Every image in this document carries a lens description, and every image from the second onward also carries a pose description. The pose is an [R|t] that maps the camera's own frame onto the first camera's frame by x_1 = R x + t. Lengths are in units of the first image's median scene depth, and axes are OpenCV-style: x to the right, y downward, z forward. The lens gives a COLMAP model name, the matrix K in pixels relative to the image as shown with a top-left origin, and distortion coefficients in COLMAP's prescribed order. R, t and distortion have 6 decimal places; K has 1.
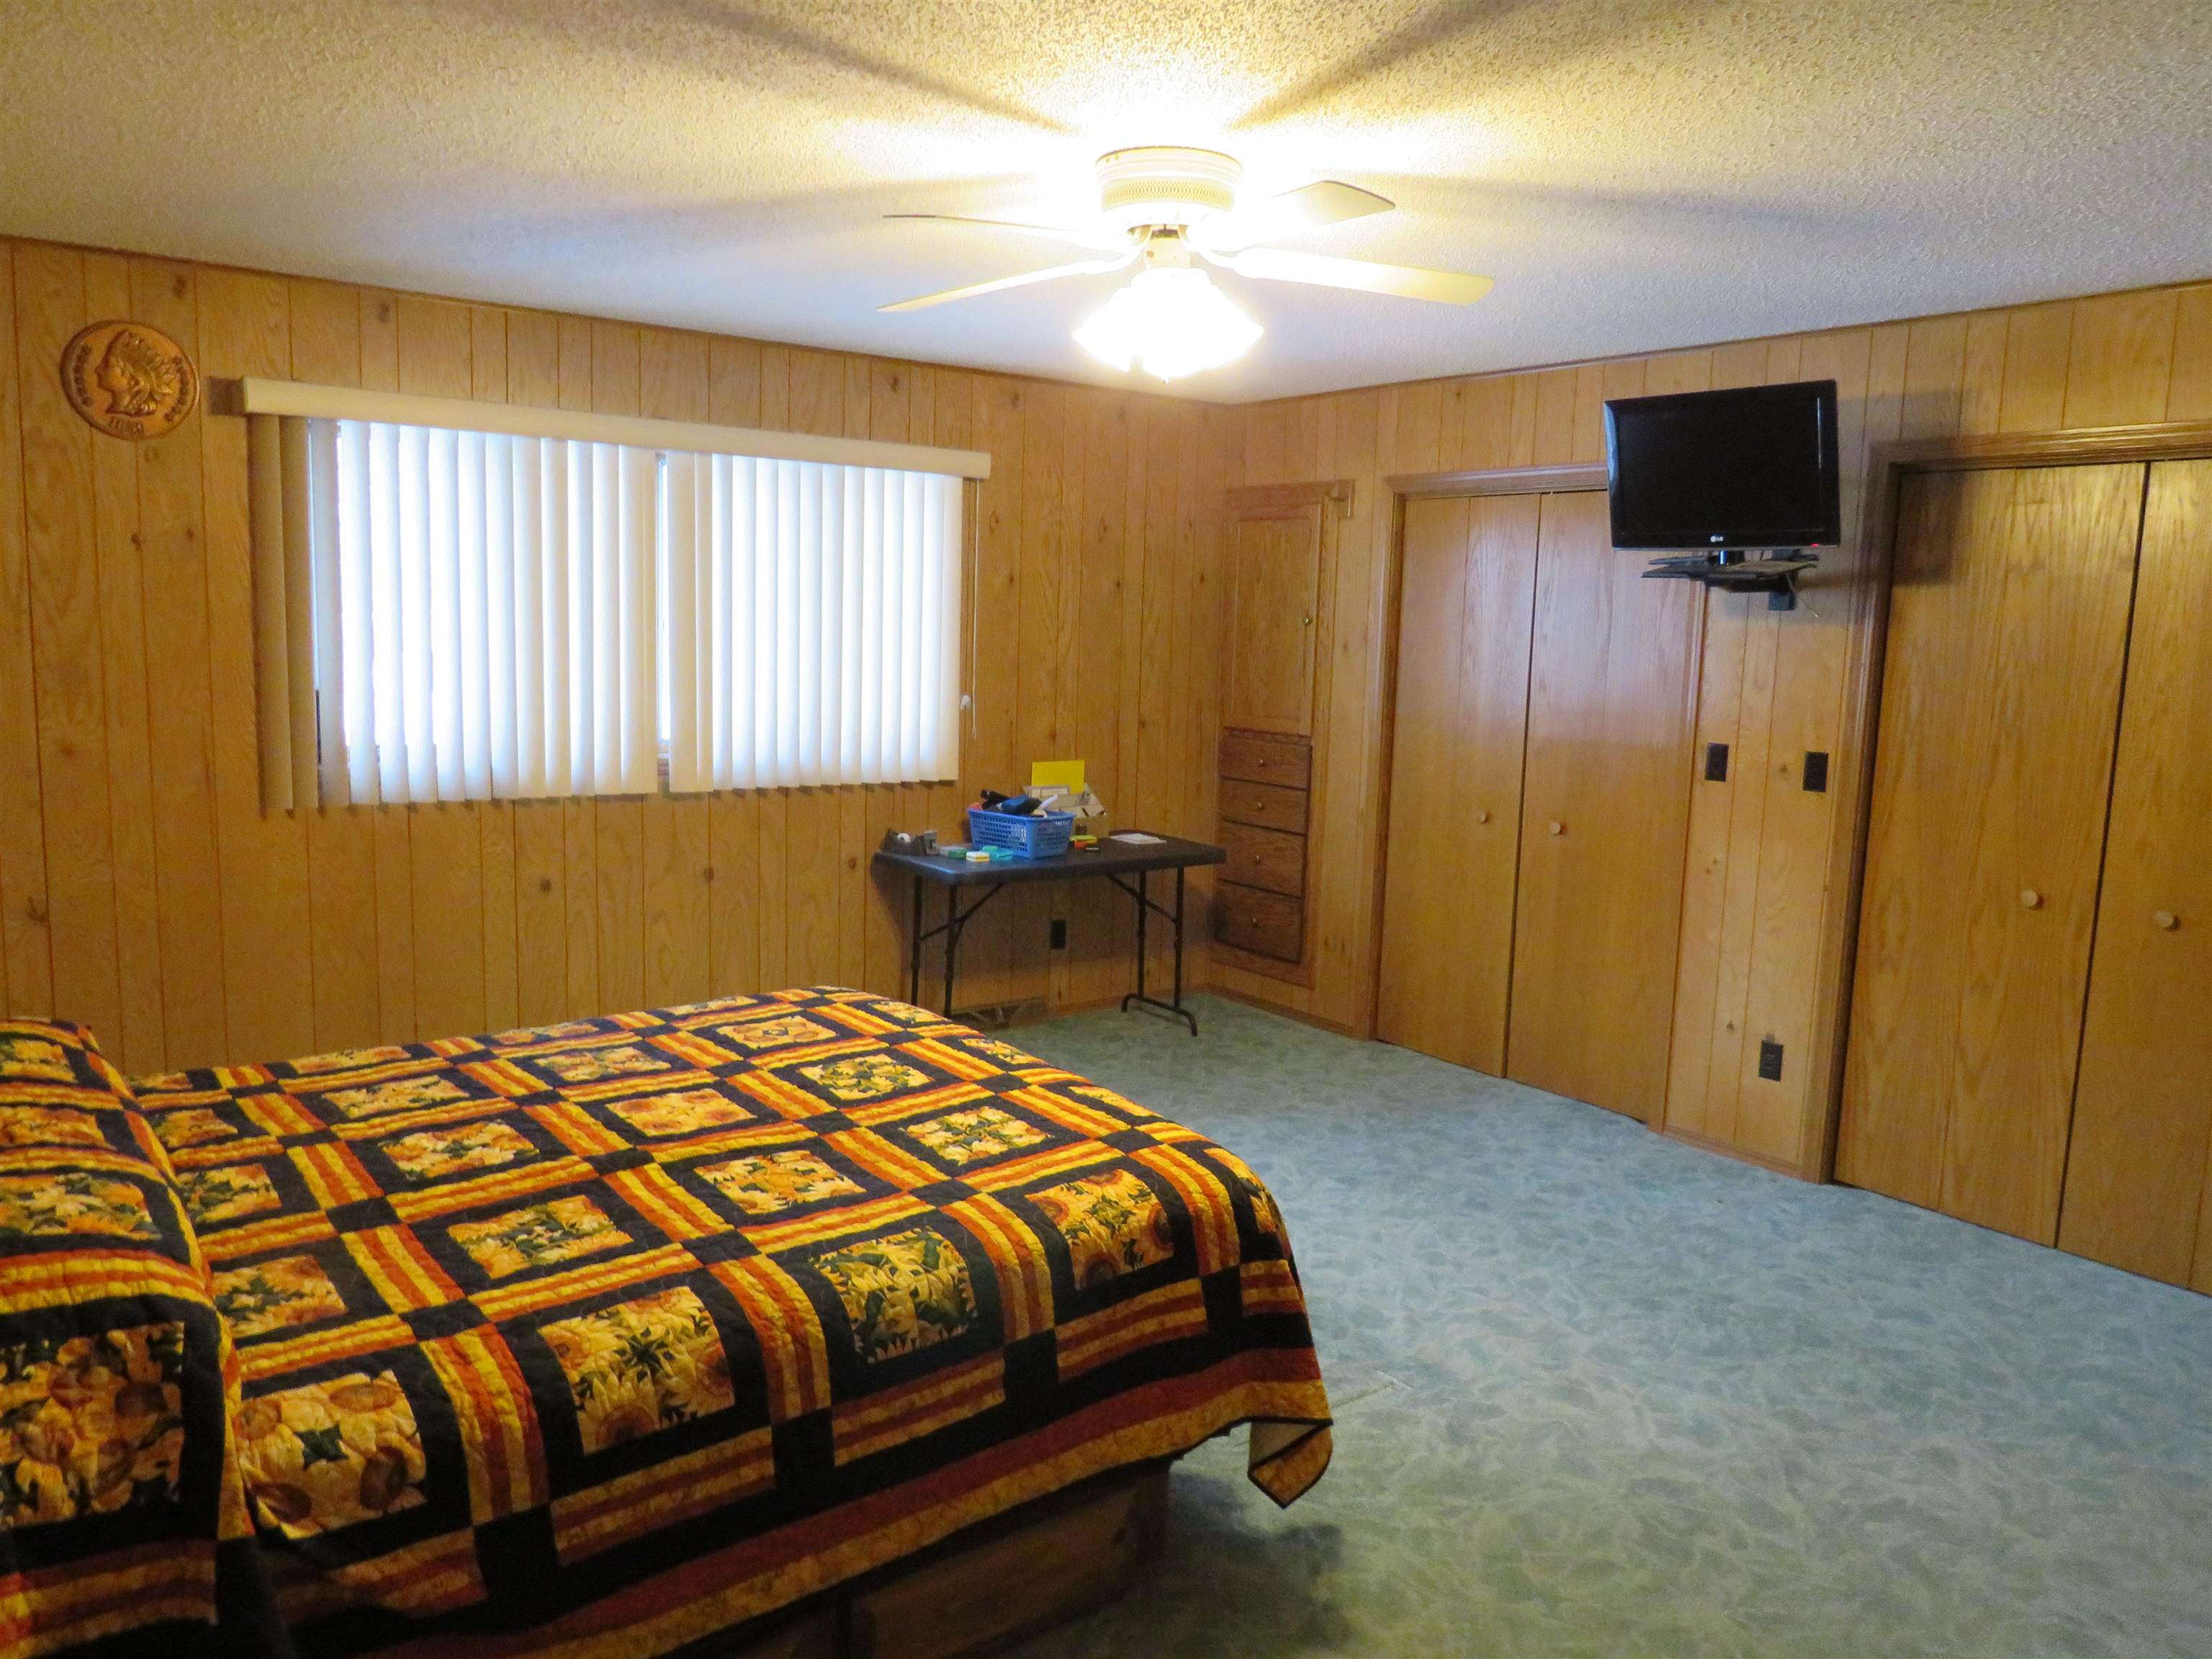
lens RADIAL K [[1565.7, 0, 1094.4], [0, 1565.7, 828.8], [0, 0, 1]] dist [-0.023043, -0.004778]
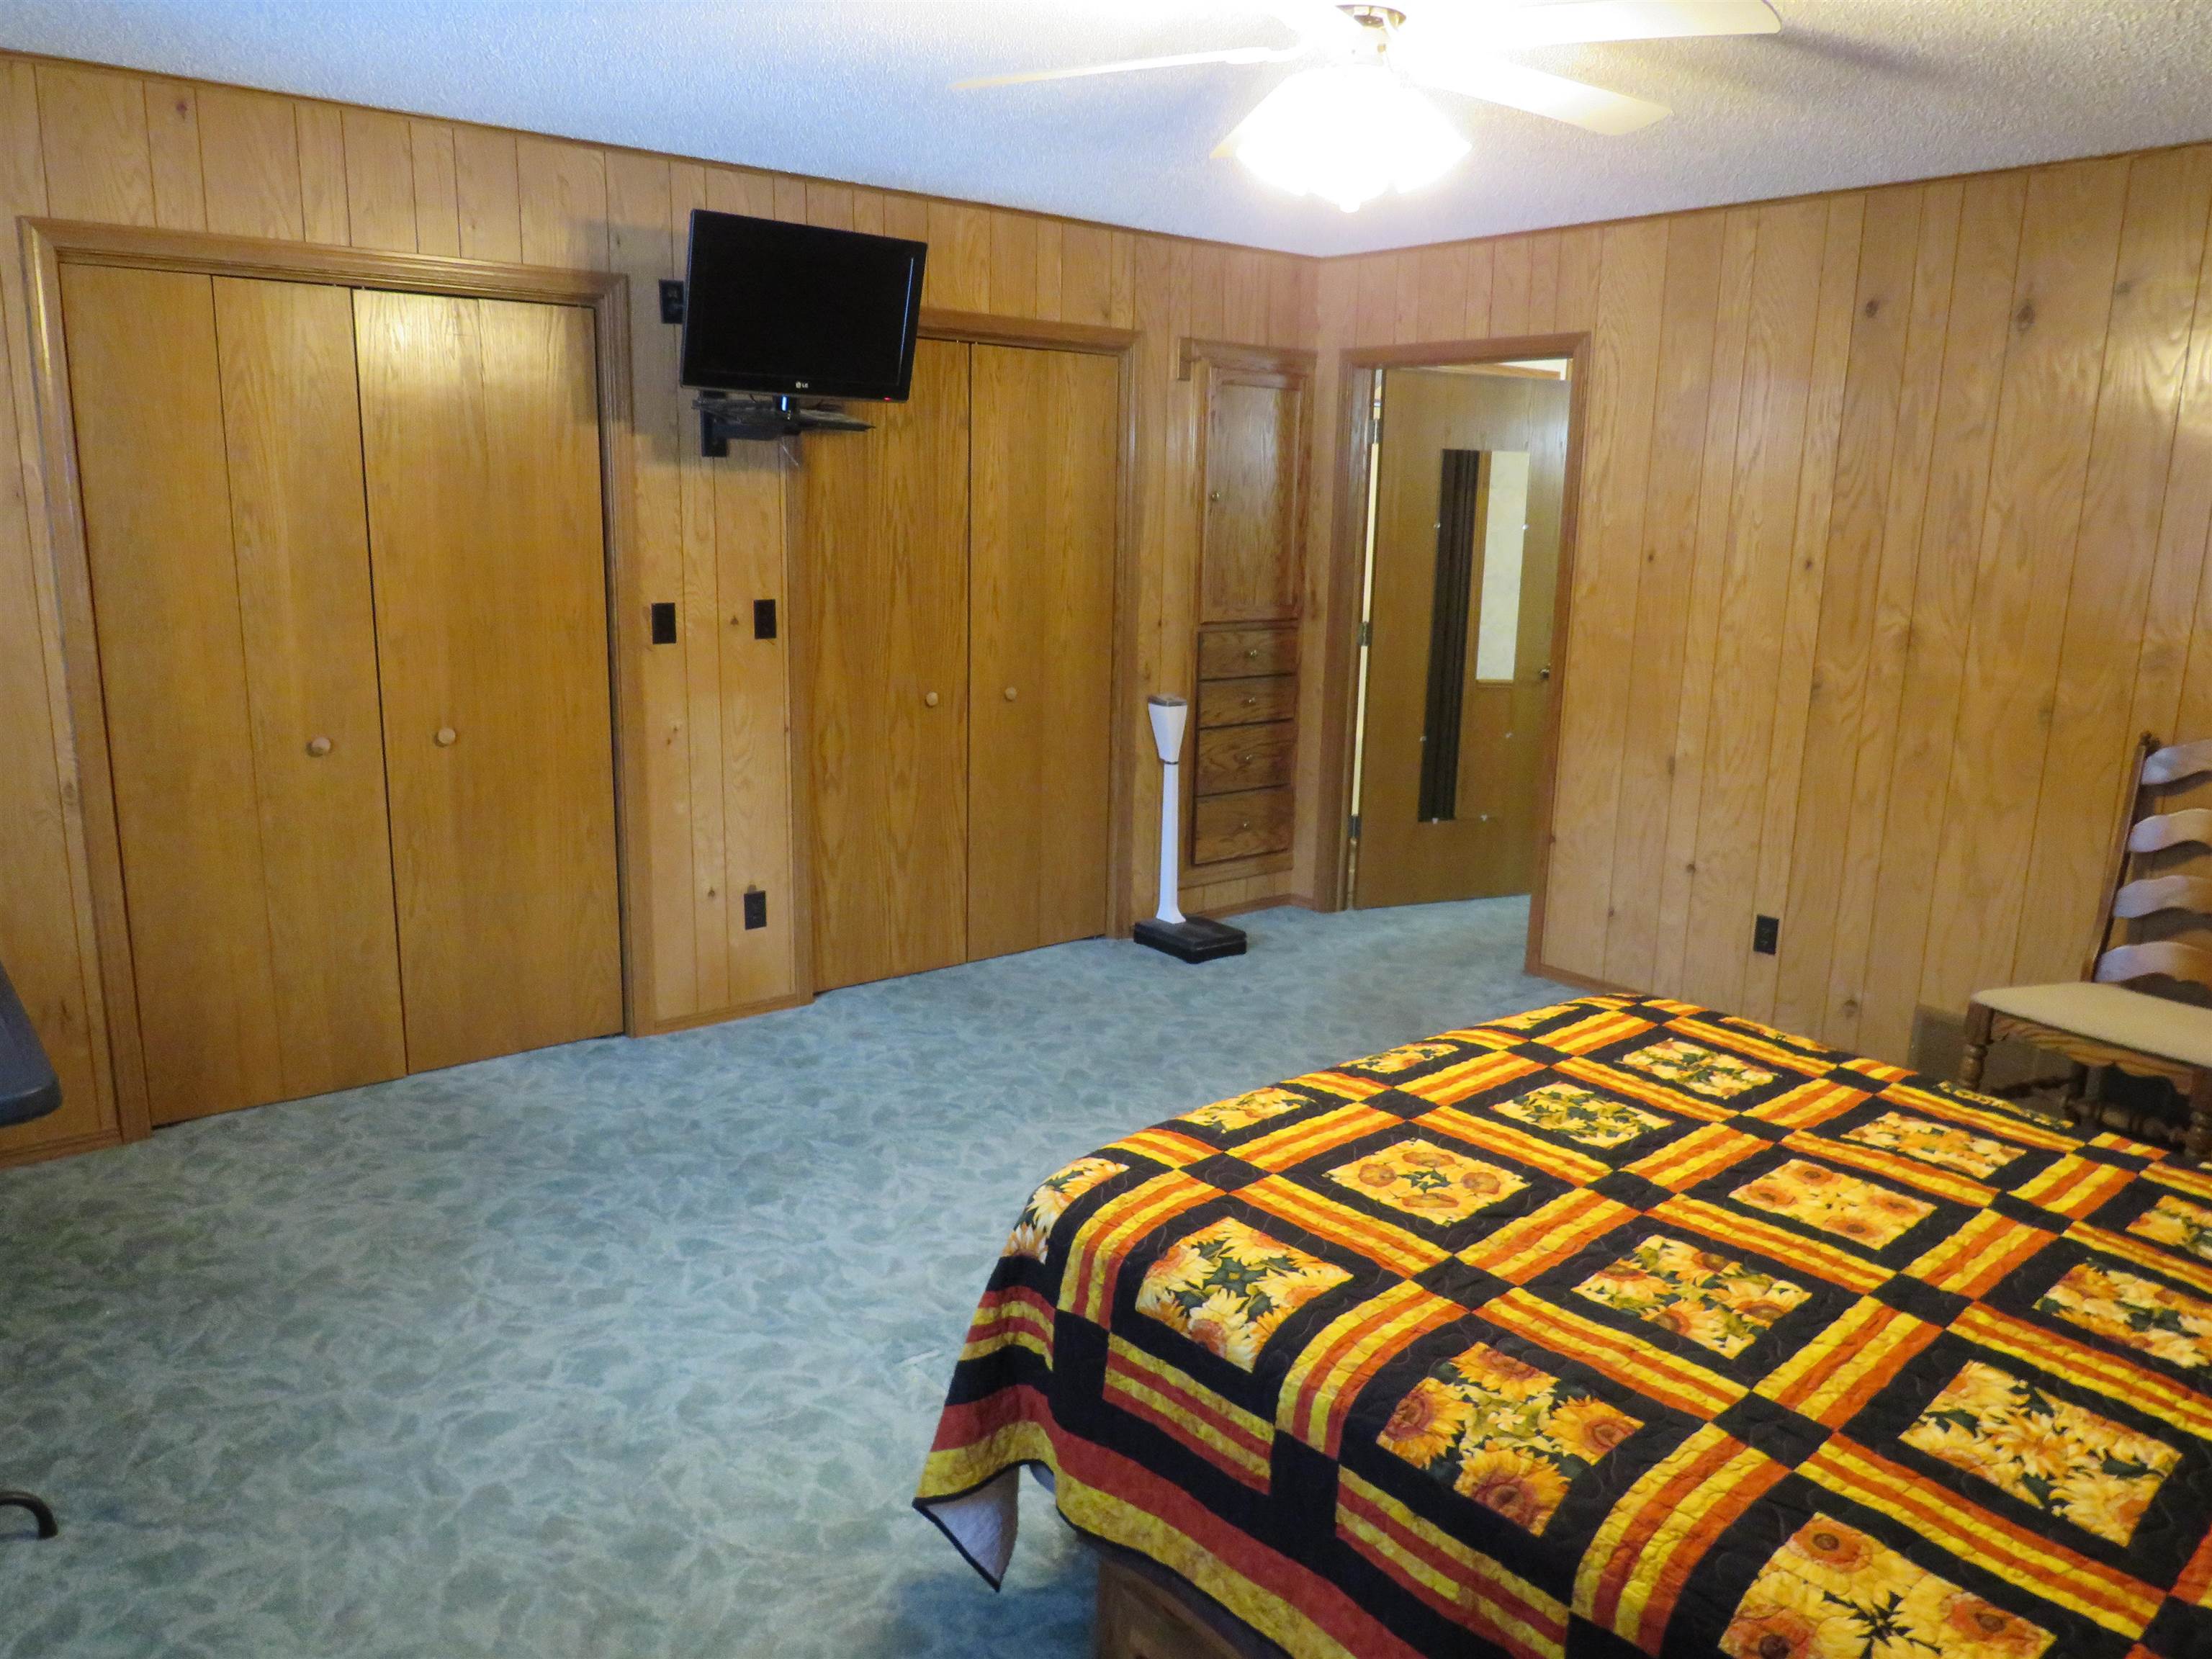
lens RADIAL K [[1565.7, 0, 1097.9], [0, 1565.7, 823.8], [0, 0, 1]] dist [-0.023043, -0.004778]
pose [[-0.044536, -0.235655, 0.970816, -0.578448], [0.107560, 0.965000, 0.239178, -0.130986], [-0.993201, 0.115073, -0.017630, 0.834702]]
